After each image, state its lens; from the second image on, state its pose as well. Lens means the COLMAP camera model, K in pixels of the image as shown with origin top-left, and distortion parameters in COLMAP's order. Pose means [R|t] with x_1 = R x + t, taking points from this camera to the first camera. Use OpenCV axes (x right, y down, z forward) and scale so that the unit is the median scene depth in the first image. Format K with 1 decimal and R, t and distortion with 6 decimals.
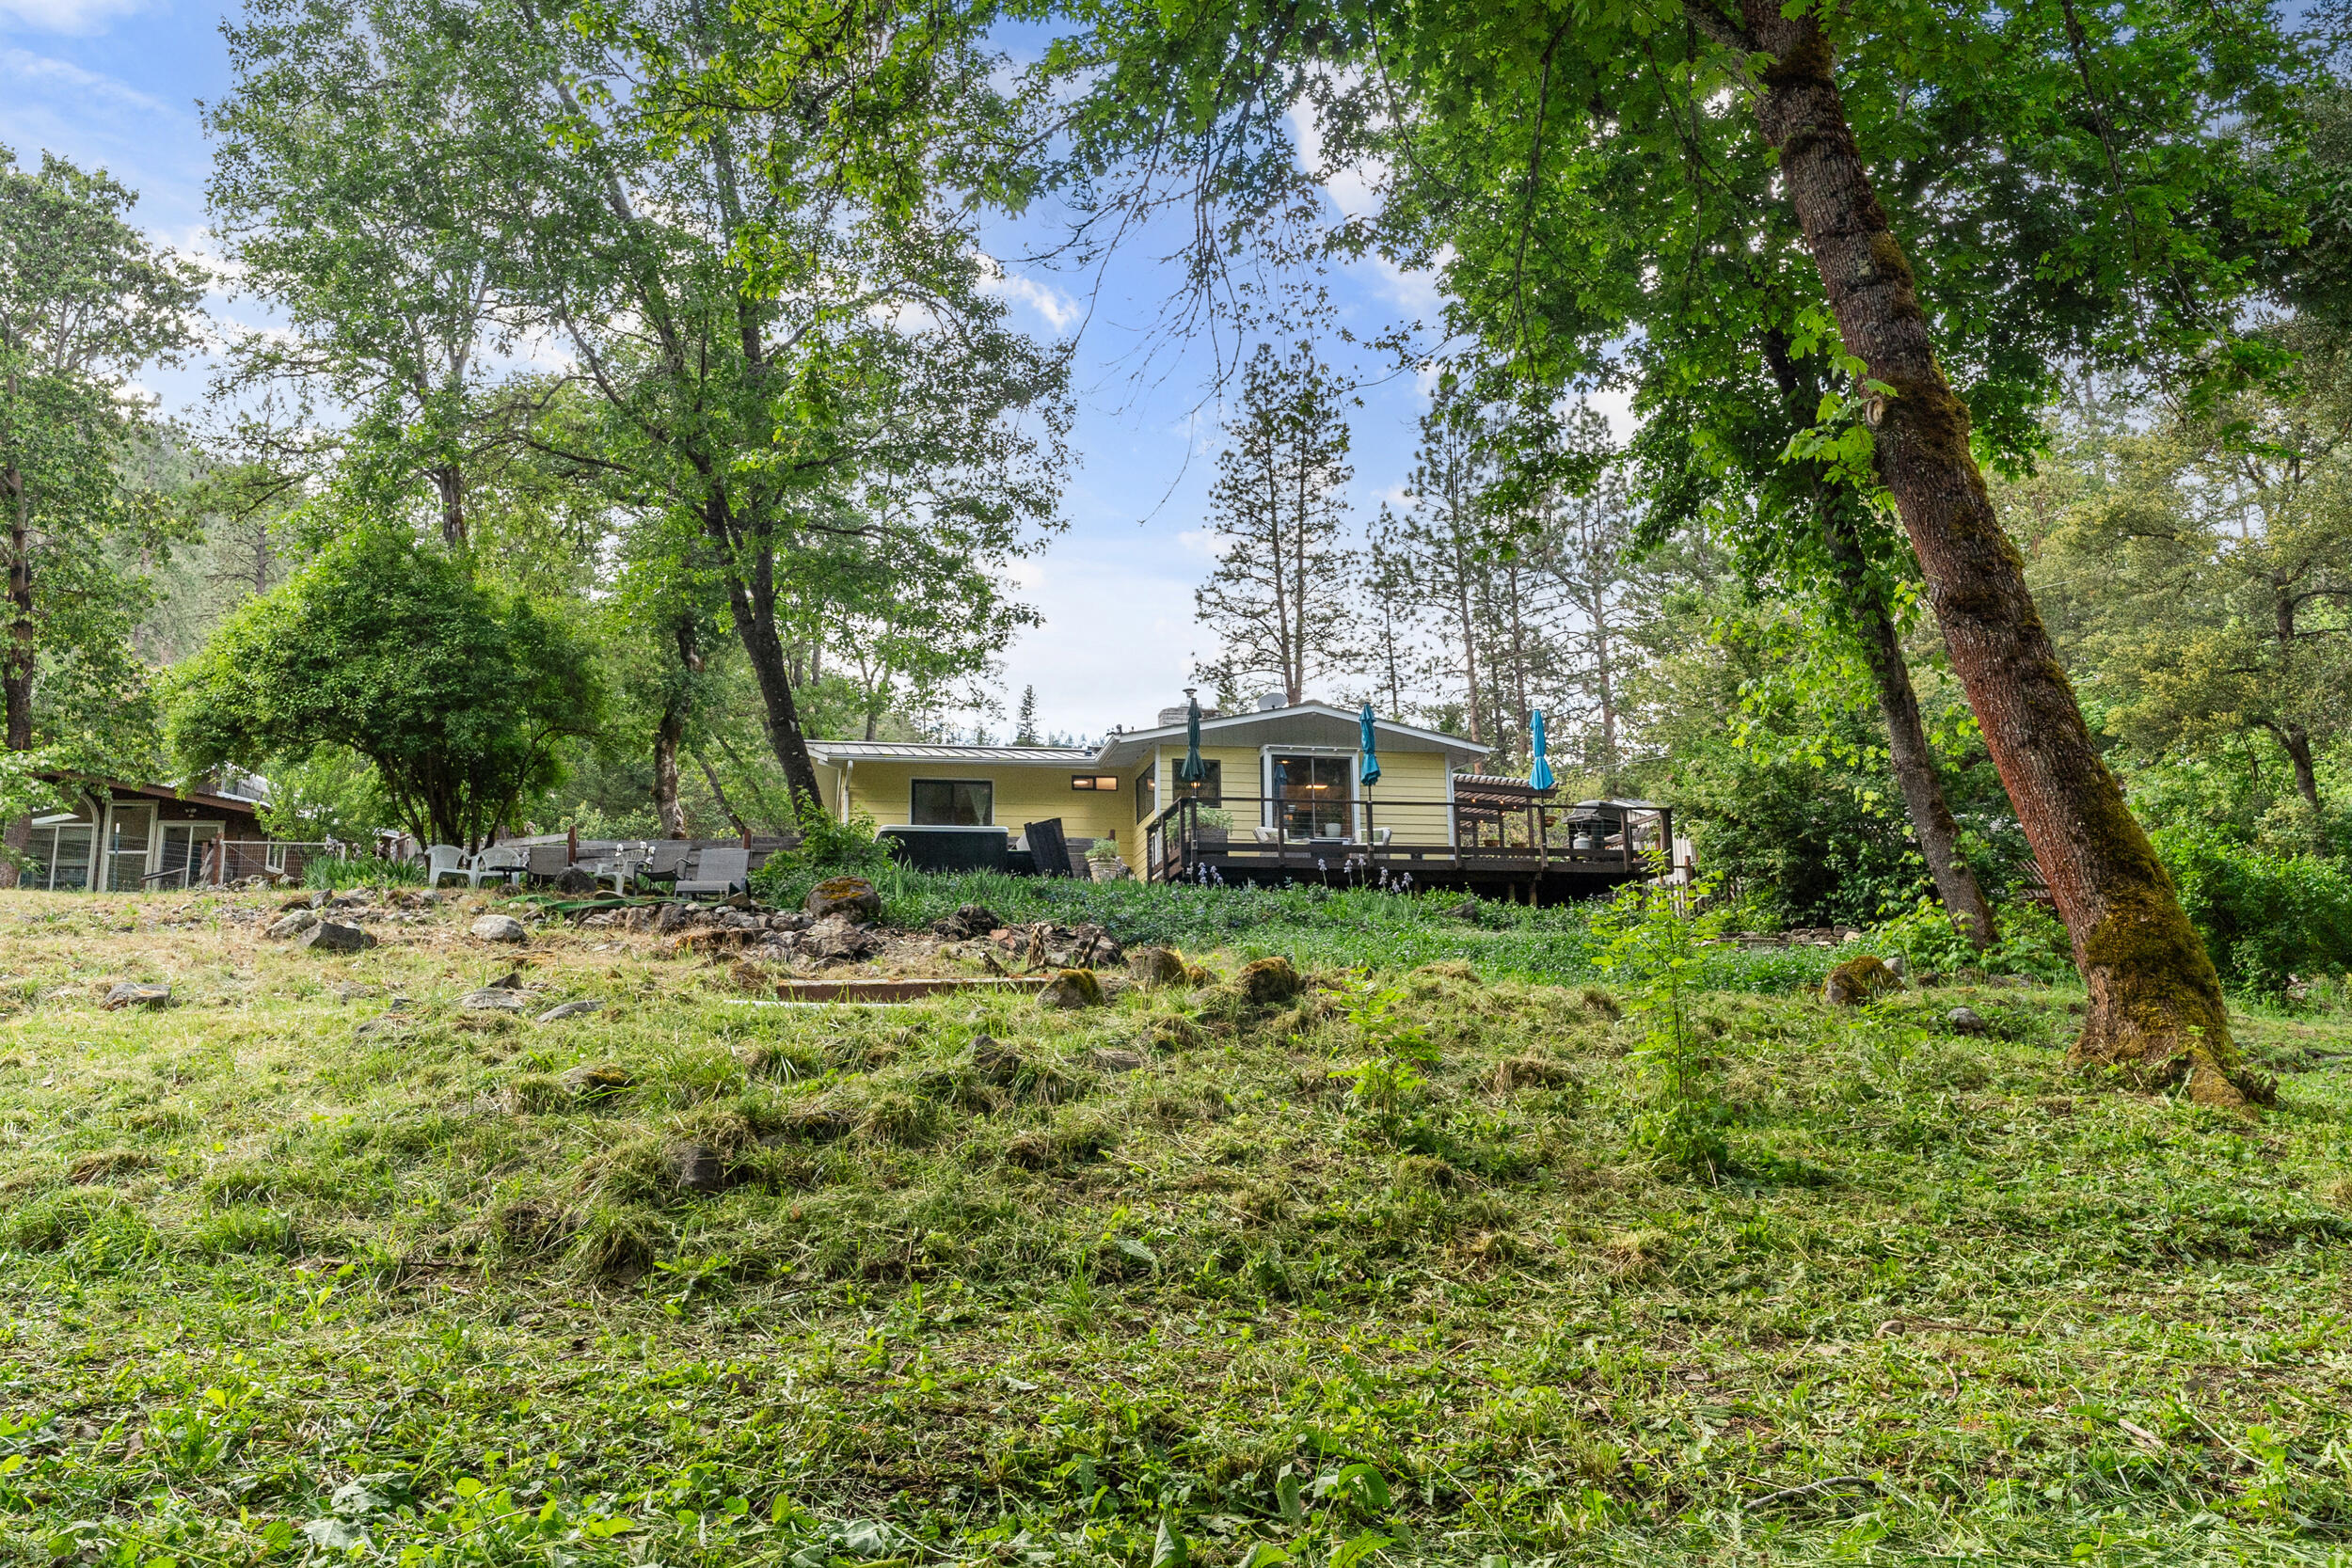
lens RADIAL K [[1709.9, 0, 1176.0], [0, 1709.9, 784.0], [0, 0, 1]] dist [0.000506, 0.000579]
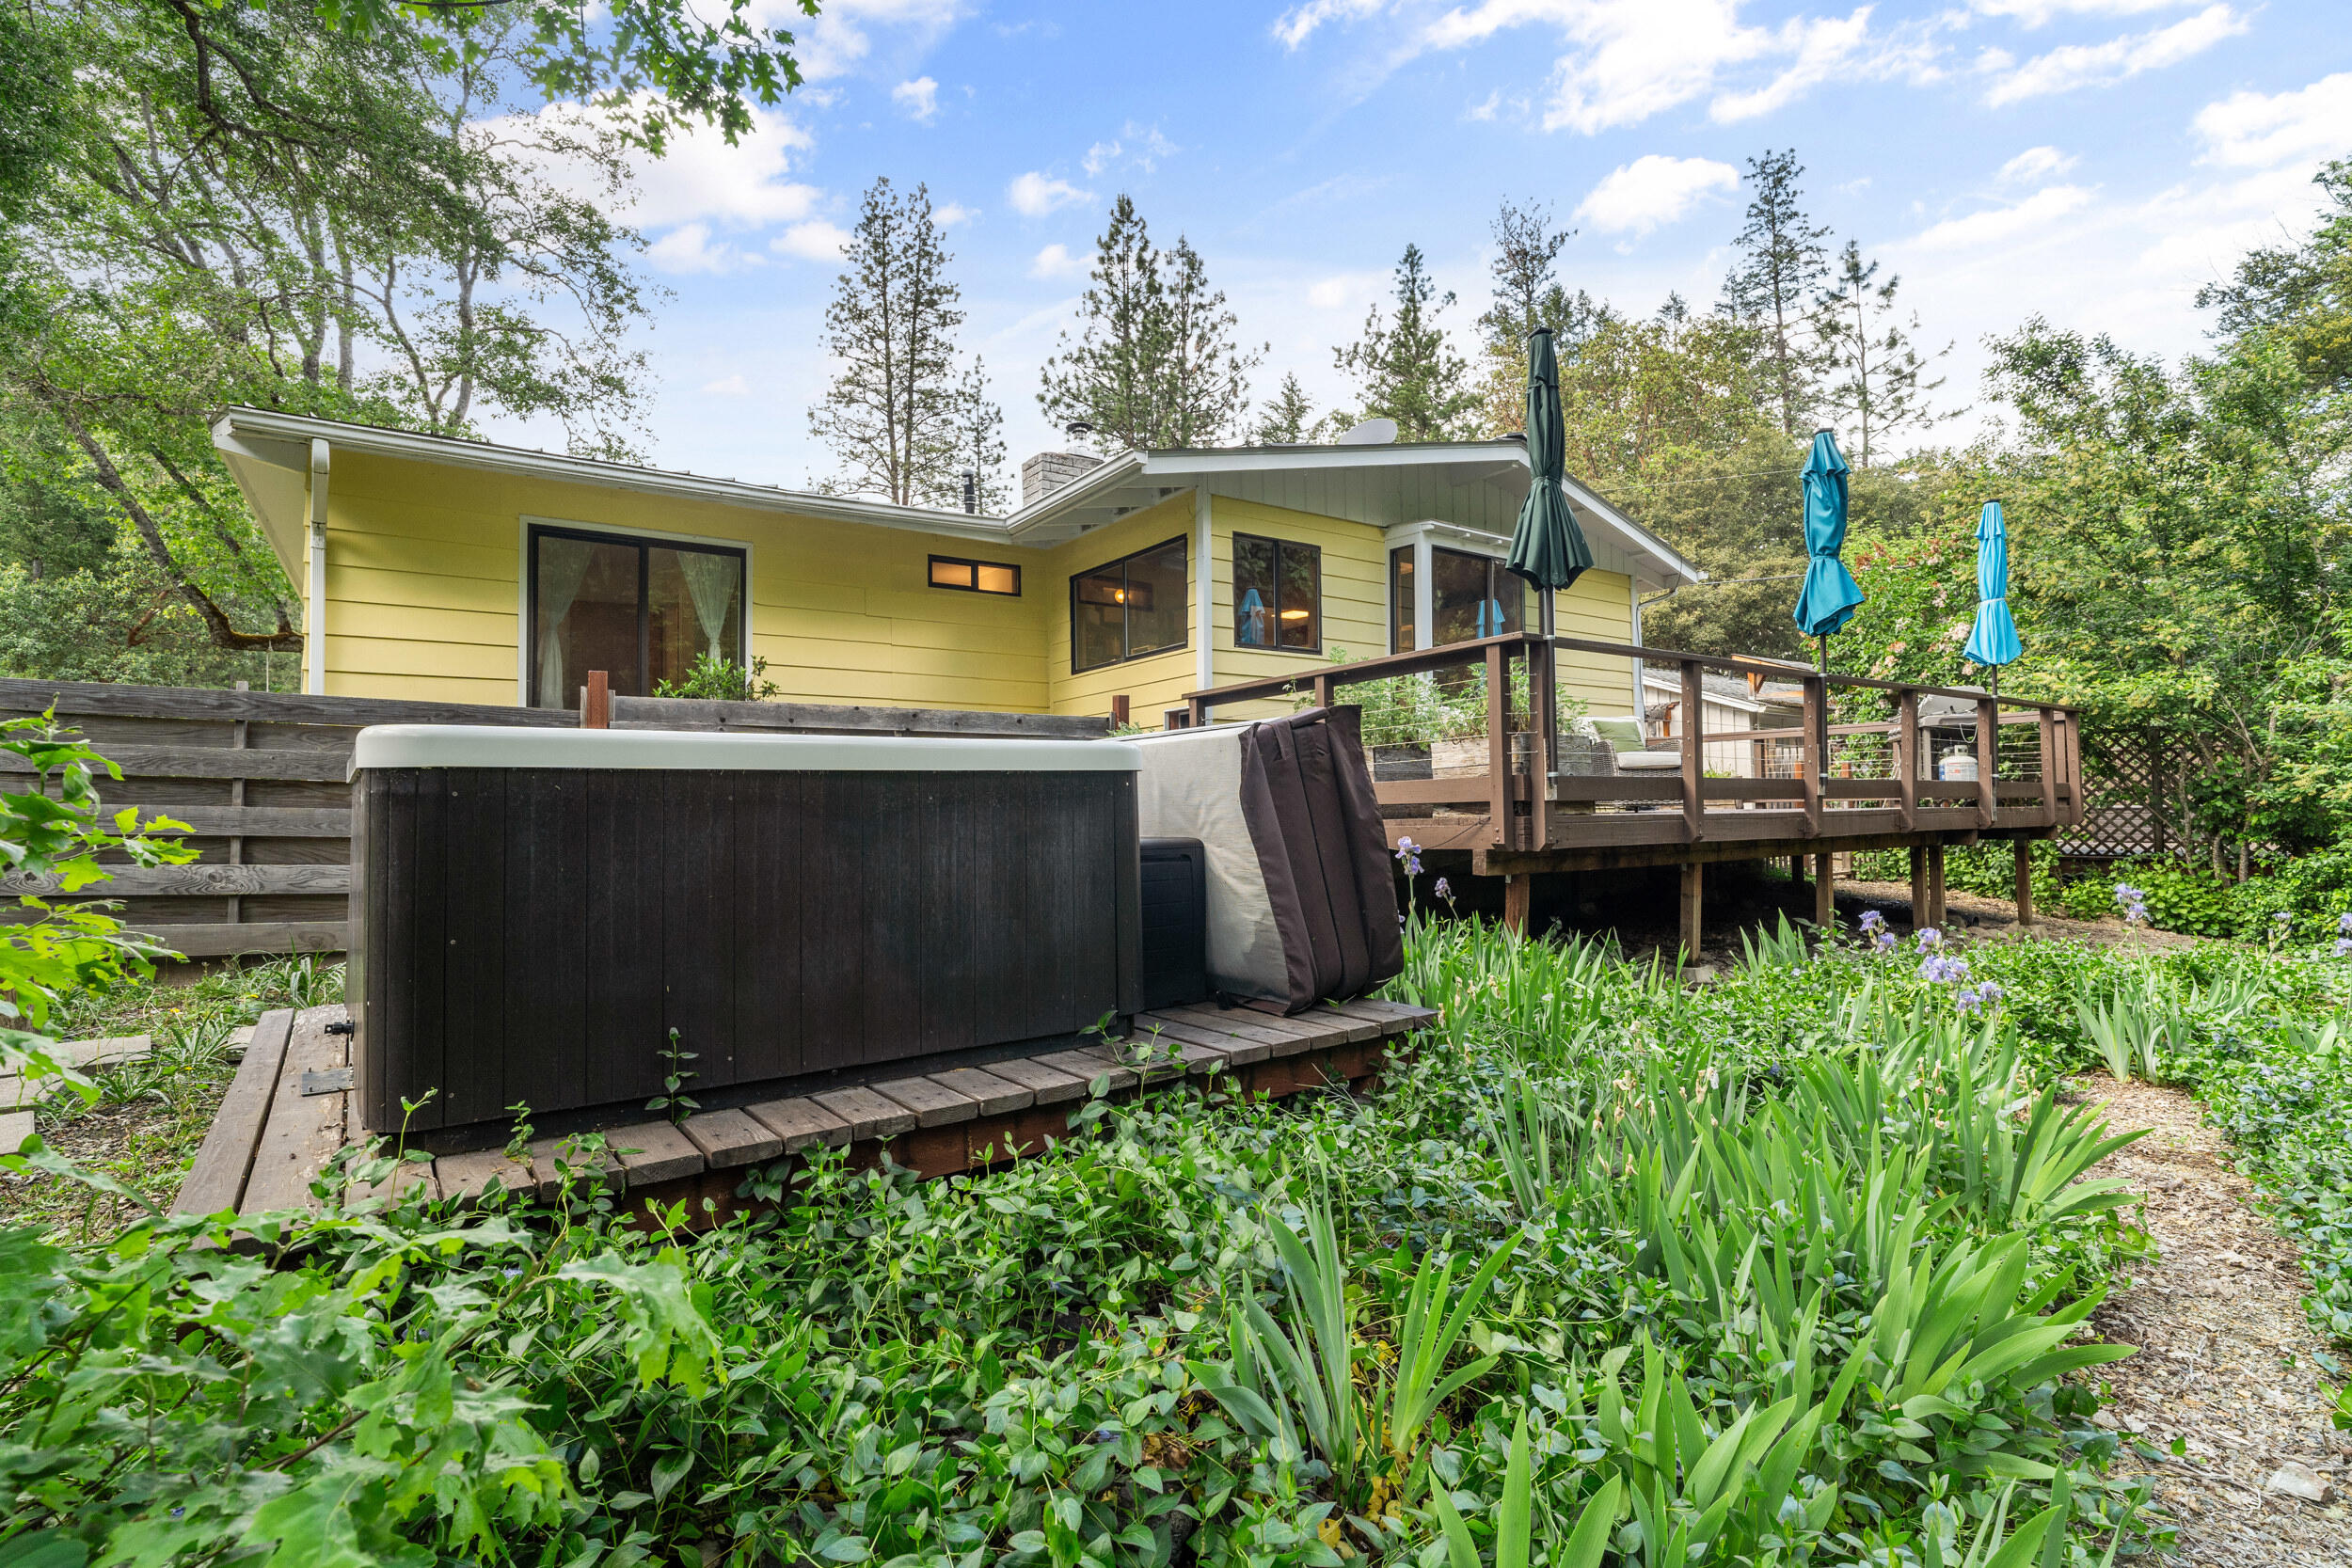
lens RADIAL K [[1132.0, 0, 1167.2], [0, 1132.0, 788.7], [0, 0, 1]] dist [-0.013200, 0.000899]
pose [[0.925029, 0.024007, 0.379137, -0.041570], [-0.082168, 0.987021, 0.137976, 0.003367], [-0.370904, -0.158785, 0.914996, 0.253322]]
